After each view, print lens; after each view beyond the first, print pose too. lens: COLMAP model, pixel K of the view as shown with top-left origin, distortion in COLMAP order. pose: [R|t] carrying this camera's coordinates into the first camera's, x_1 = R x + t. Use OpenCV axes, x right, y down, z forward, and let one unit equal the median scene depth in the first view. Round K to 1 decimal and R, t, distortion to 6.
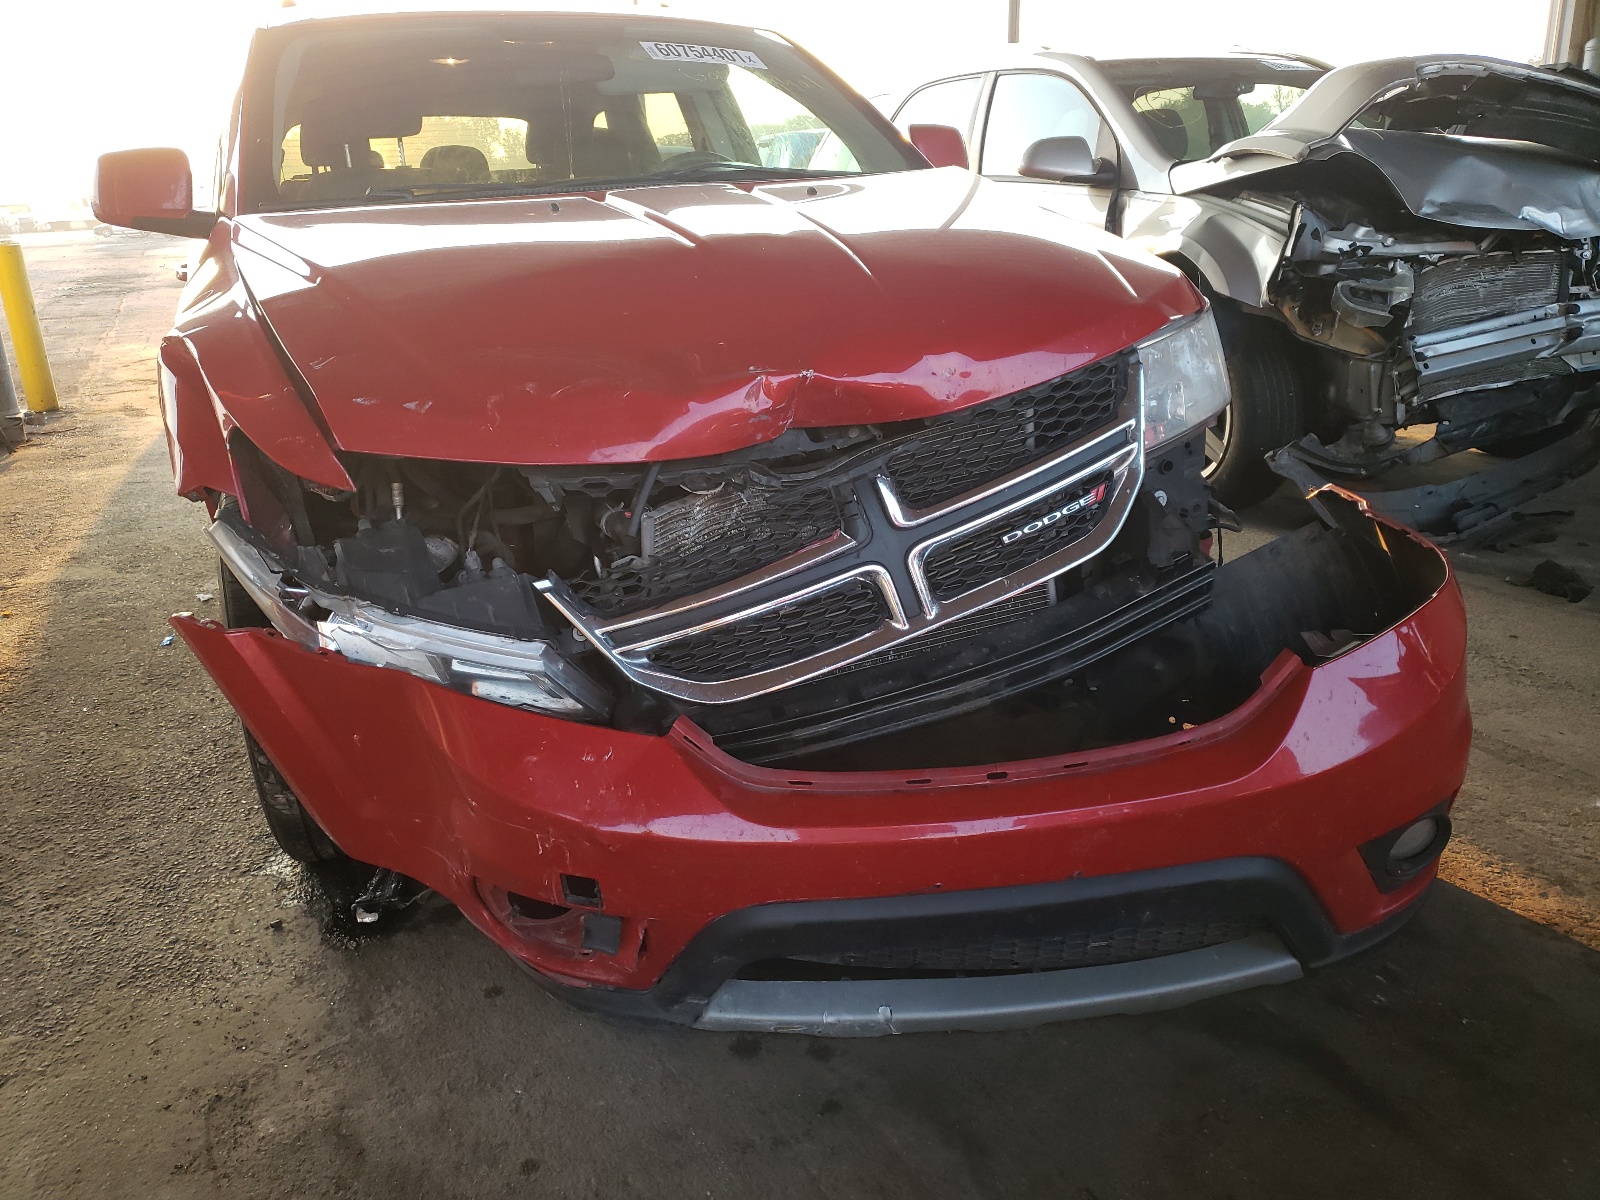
lens RADIAL K [[1294.7, 0, 801.4], [0, 1294.7, 591.9], [0, 0, 1]] dist [0.027823, 0.001792]
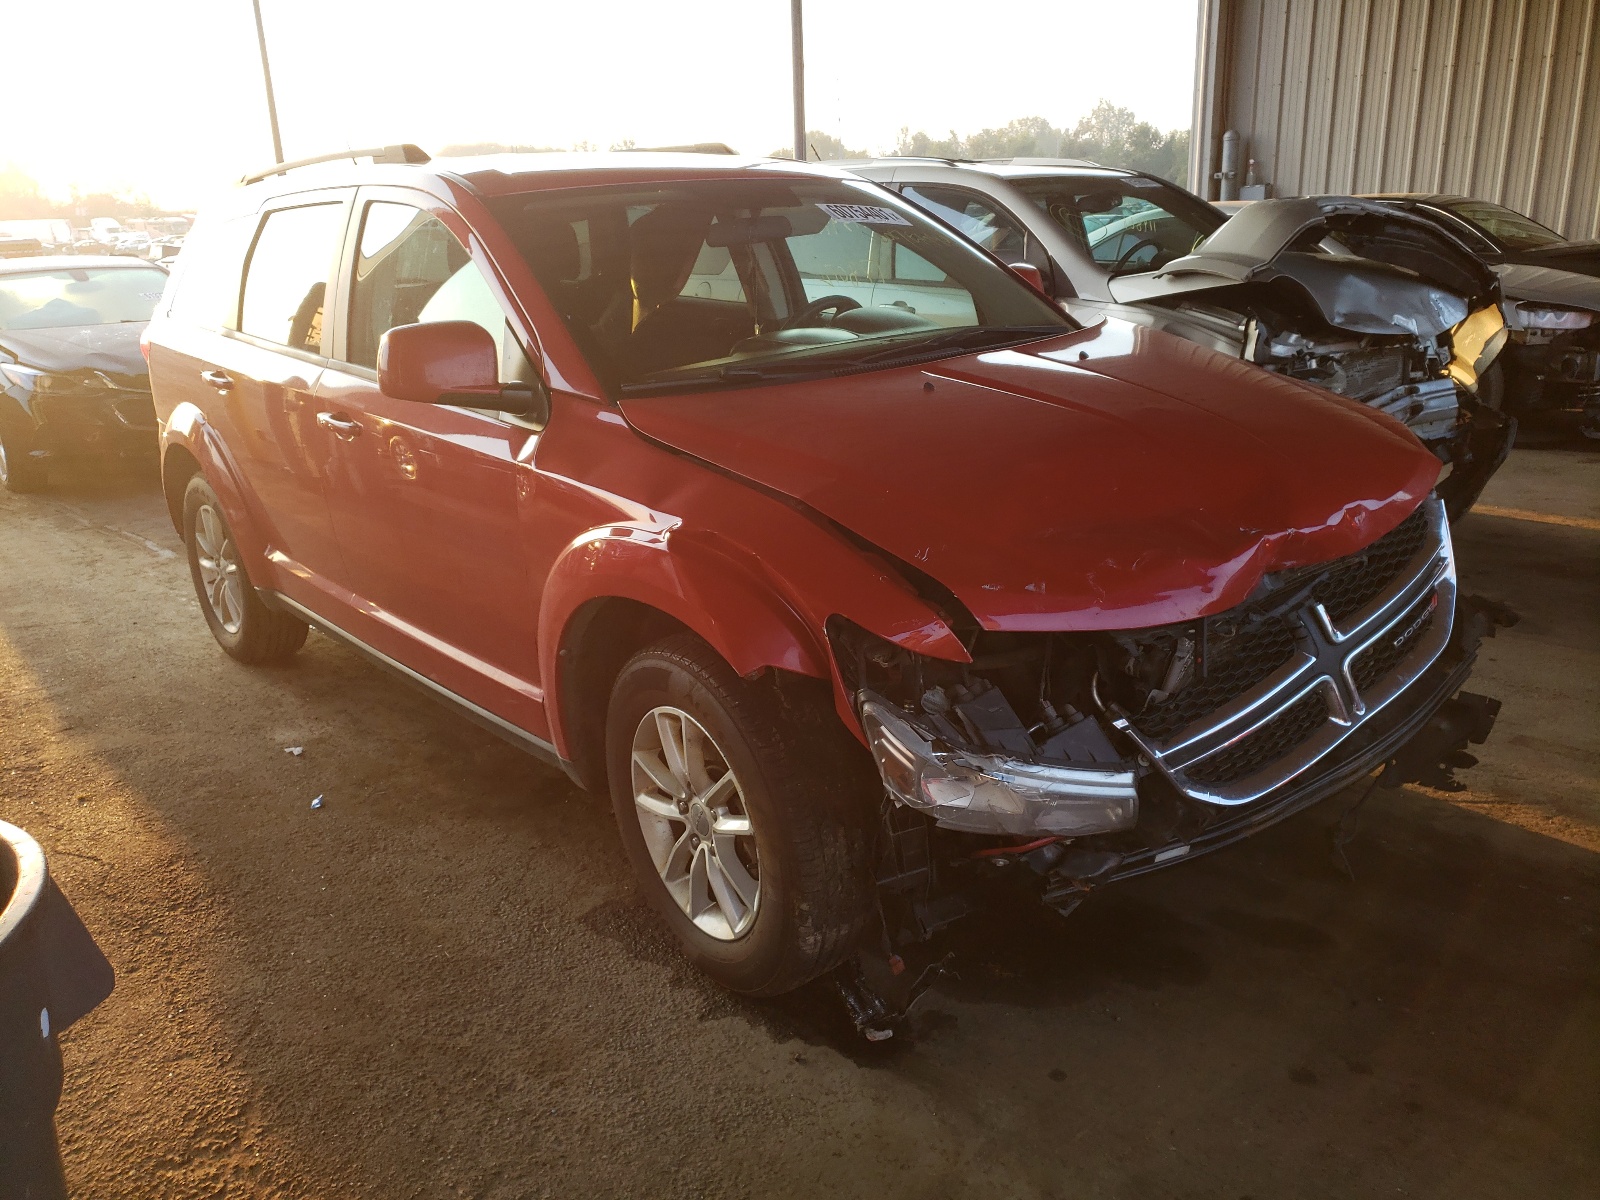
lens RADIAL K [[1294.7, 0, 800.0], [0, 1294.7, 610.9], [0, 0, 1]] dist [0.027823, 0.001792]
pose [[0.945645, -0.095233, 0.310945, -0.415247], [0.097659, 0.995189, 0.007795, -0.072749], [-0.310191, 0.022995, 0.950396, -0.022371]]
